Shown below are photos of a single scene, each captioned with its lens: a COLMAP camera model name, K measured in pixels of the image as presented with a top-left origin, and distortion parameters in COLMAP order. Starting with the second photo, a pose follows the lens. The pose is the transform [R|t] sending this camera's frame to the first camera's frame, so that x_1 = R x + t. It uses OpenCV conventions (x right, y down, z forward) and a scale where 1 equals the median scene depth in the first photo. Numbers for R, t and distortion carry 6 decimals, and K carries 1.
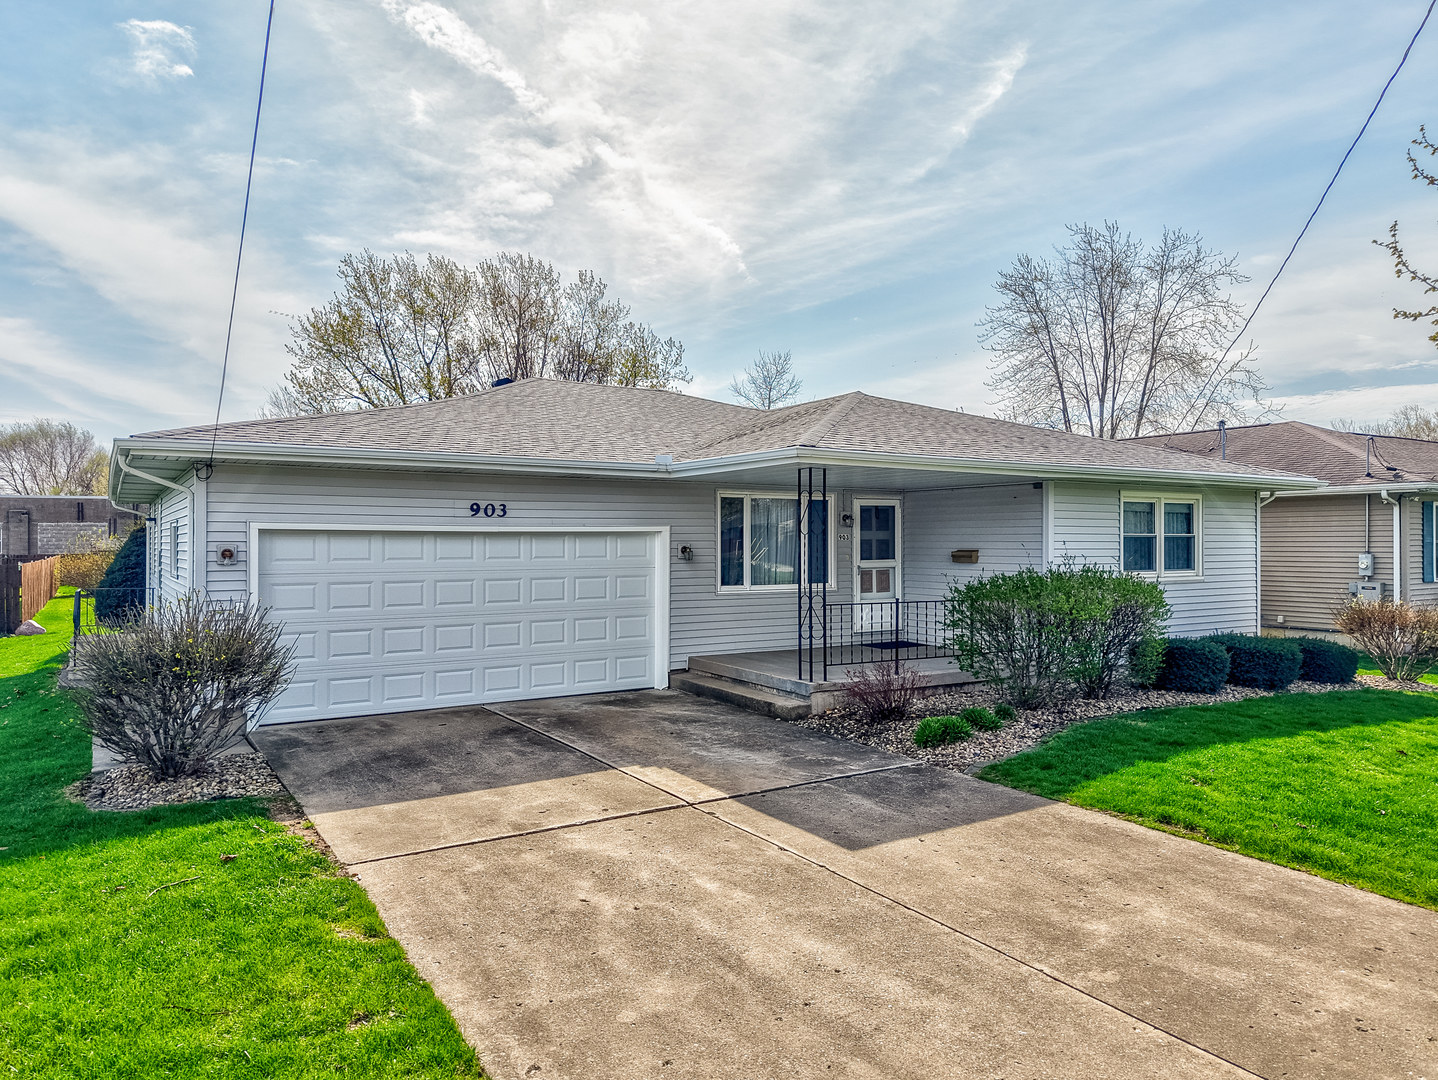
lens RADIAL K [[974.0, 0, 719.0], [0, 974.0, 540.0], [0, 0, 1]] dist [0.043994, -0.000471]
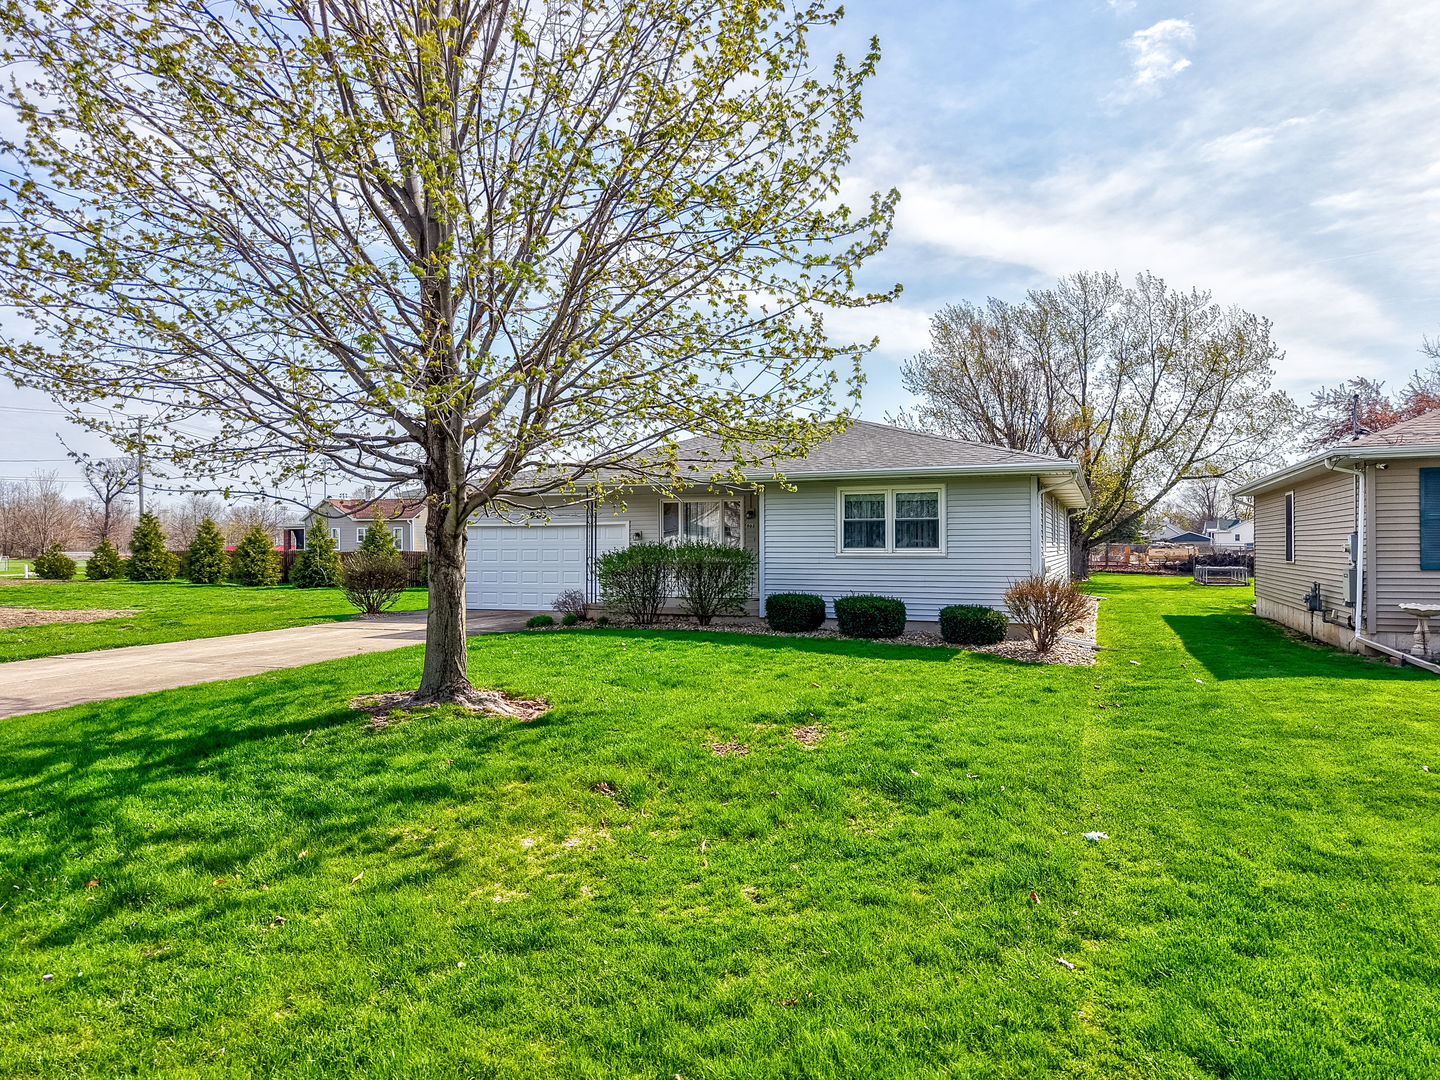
lens RADIAL K [[1011.9, 0, 631.1], [0, 1011.9, 538.9], [0, 0, 1]] dist [-0.002332, -0.000324]
pose [[0.544322, -0.008584, -0.838833, 1.337329], [0.002892, 0.999961, -0.008356, 0.029711], [0.838872, 0.002122, 0.544325, 0.011926]]
